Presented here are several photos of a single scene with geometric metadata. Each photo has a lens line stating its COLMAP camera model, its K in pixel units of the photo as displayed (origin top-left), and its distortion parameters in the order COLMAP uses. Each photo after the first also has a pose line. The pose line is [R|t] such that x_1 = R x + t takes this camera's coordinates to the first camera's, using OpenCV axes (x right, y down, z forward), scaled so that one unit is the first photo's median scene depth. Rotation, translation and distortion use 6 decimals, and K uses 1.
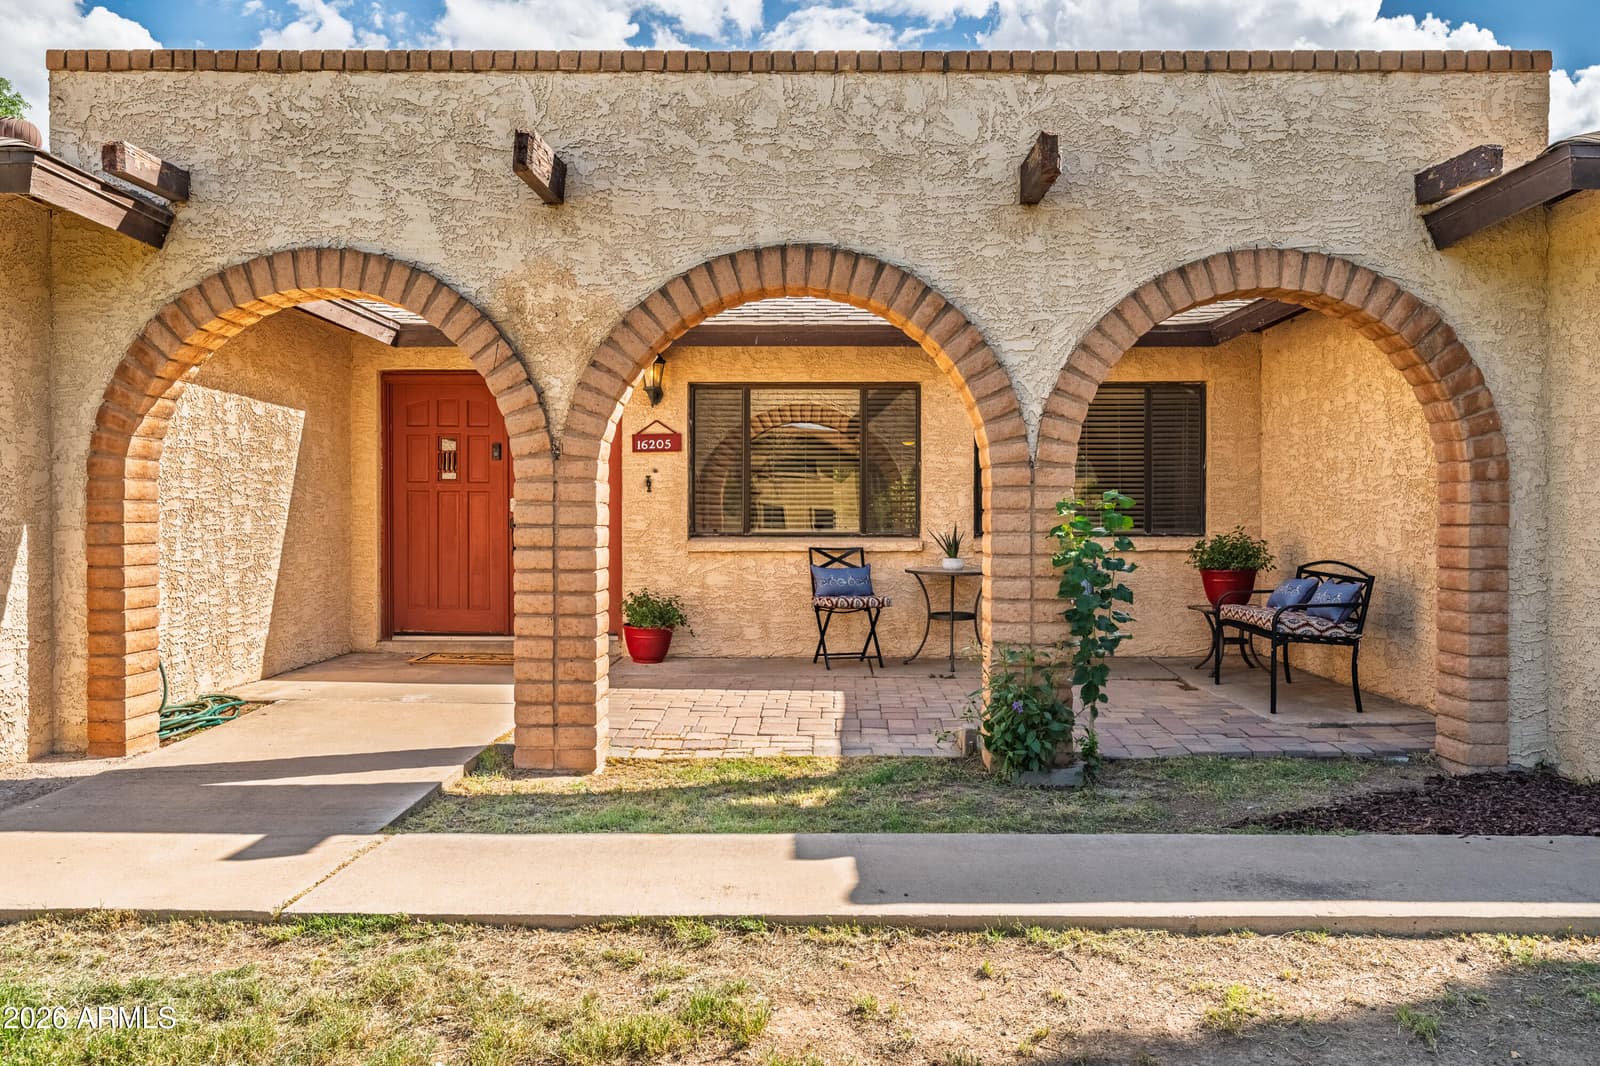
lens RADIAL K [[1329.5, 0, 801.1], [0, 1329.5, 542.4], [0, 0, 1]] dist [-0.032533, -0.002100]
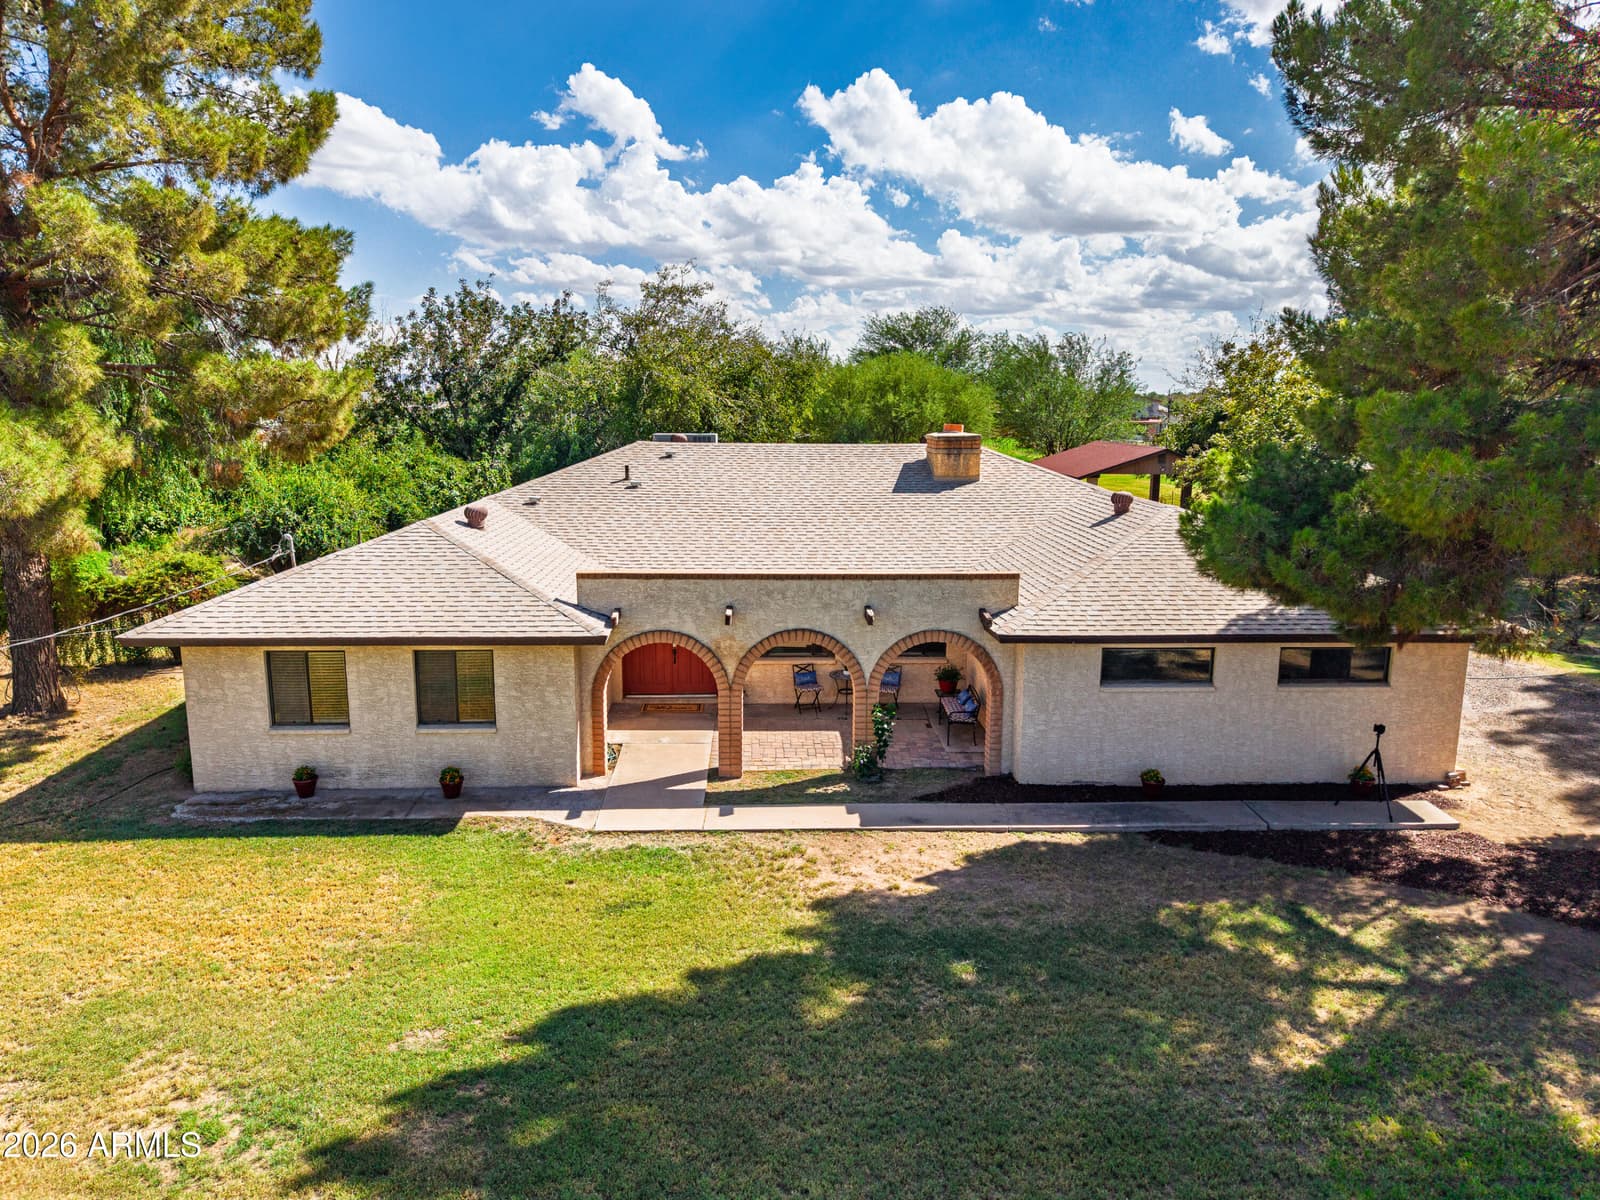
lens RADIAL K [[1138.7, 0, 788.9], [0, 1138.7, 593.7], [0, 0, 1]] dist [-0.033323, -0.010314]
pose [[0.998836, -0.004540, 0.048029, -0.173331], [-0.003037, 0.987669, 0.156526, -0.777242], [-0.048148, -0.156489, 0.986505, -1.895423]]
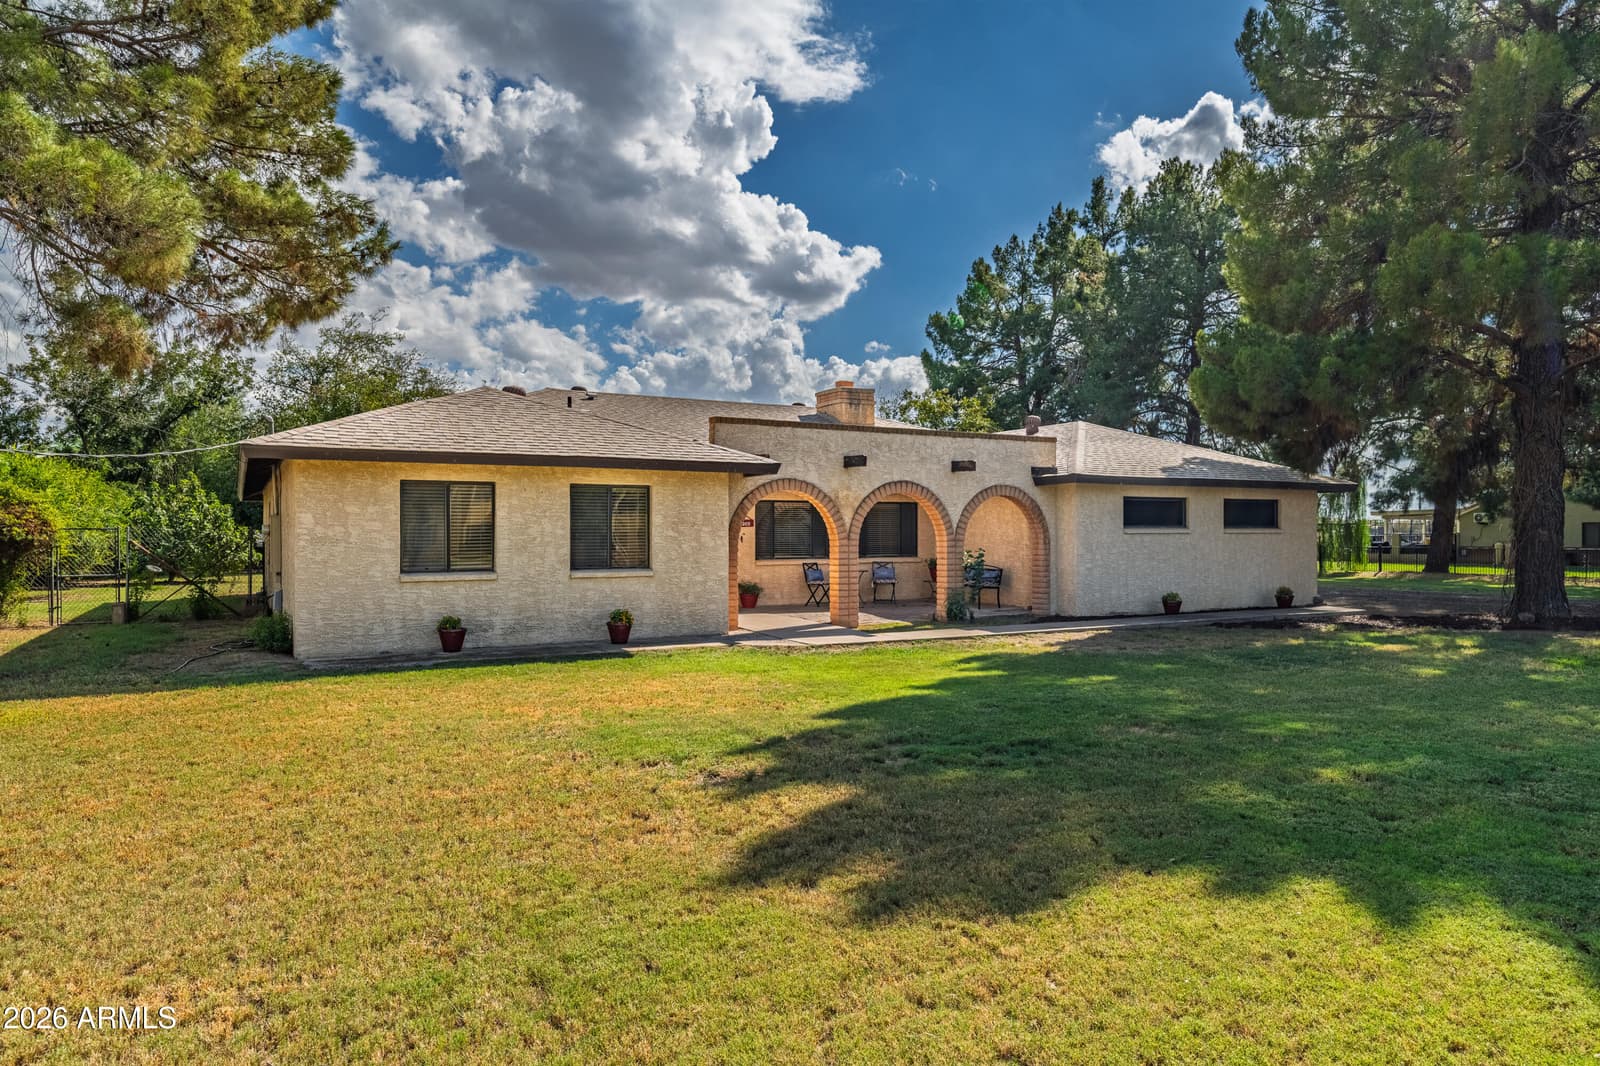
lens RADIAL K [[1048.5, 0, 806.6], [0, 1048.5, 535.9], [0, 0, 1]] dist [-0.041988, 0.001592]
pose [[0.864427, -0.003397, 0.502747, -1.696754], [0.011514, 0.999849, -0.013040, -0.037420], [-0.502626, 0.017061, 0.864335, -1.375215]]
